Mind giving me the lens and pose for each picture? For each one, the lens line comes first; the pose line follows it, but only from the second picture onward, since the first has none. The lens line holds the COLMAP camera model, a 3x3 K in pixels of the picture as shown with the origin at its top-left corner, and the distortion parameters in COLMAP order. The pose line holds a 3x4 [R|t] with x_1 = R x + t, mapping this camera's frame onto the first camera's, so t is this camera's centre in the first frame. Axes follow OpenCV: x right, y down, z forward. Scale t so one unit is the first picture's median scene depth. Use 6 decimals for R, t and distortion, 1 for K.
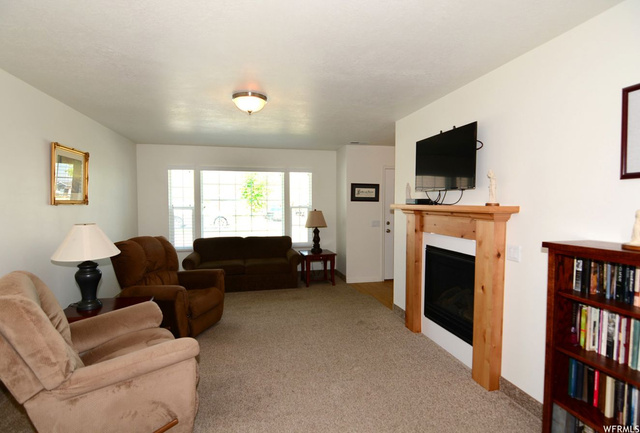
lens RADIAL K [[337.7, 0, 320.0], [0, 337.7, 216.5], [0, 0, 1]] dist [-0.002365, -0.038649]
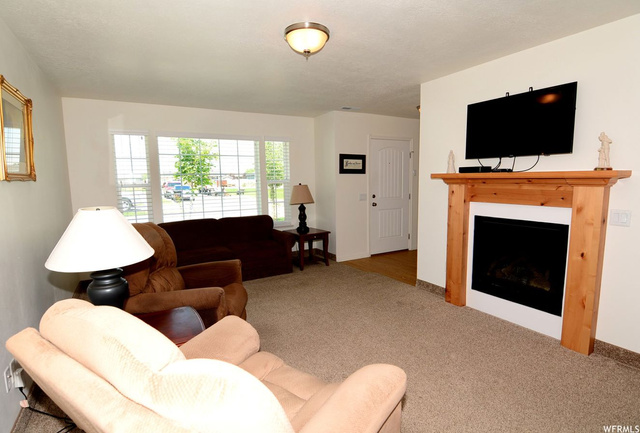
lens RADIAL K [[334.9, 0, 321.3], [0, 334.9, 218.7], [0, 0, 1]] dist [-0.001435, -0.024704]
pose [[0.952359, -0.052312, 0.300459, -0.343621], [0.029614, 0.996386, 0.079609, 0.004173], [-0.303538, -0.066918, 0.950467, 0.206935]]
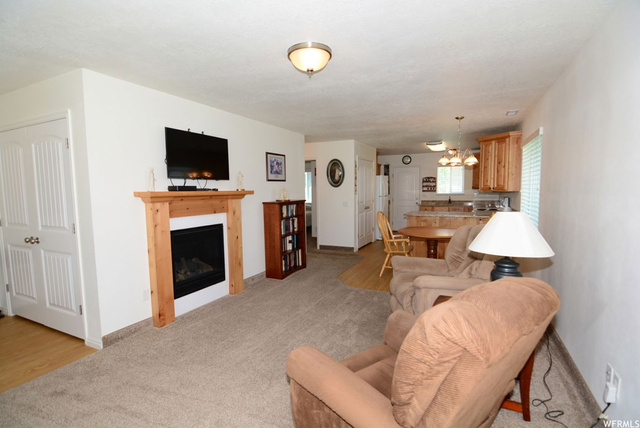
lens RADIAL K [[309.4, 0, 320.1], [0, 309.4, 216.3], [0, 0, 1]] dist [-0.018884, -0.001406]
pose [[-0.781759, -0.047736, 0.621751, -0.553192], [0.033861, 0.992345, 0.118764, -0.049541], [-0.622661, 0.113898, -0.774158, 1.277408]]
